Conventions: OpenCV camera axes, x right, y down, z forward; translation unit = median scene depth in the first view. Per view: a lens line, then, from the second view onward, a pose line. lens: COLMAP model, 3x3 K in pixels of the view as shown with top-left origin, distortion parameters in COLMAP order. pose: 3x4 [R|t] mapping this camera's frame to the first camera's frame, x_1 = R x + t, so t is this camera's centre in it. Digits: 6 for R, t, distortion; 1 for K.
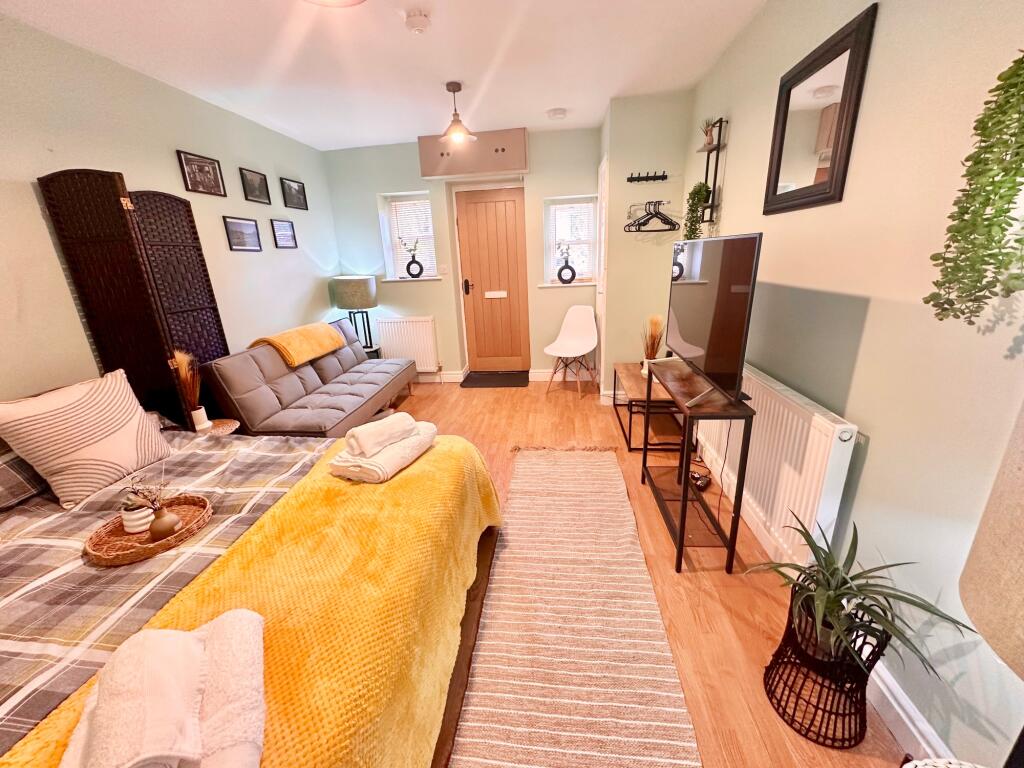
lens RADIAL K [[406.9, 0, 509.6], [0, 406.9, 382.2], [0, 0, 1]] dist [-0.004455, 0.001222]
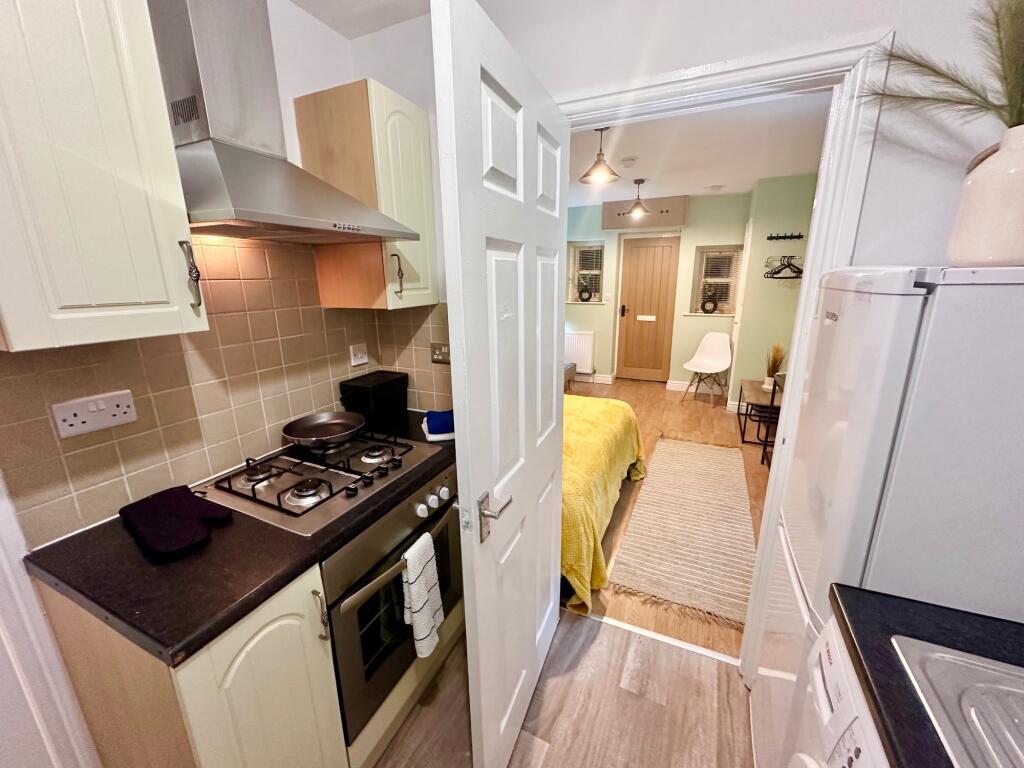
lens RADIAL K [[406.9, 0, 509.6], [0, 406.9, 382.2], [0, 0, 1]] dist [-0.004455, 0.001222]
pose [[0.944956, 0.116211, -0.305865, -0.039445], [-0.129505, 0.991301, -0.023462, 0.099919], [0.300478, 0.061782, 0.951786, -0.480733]]
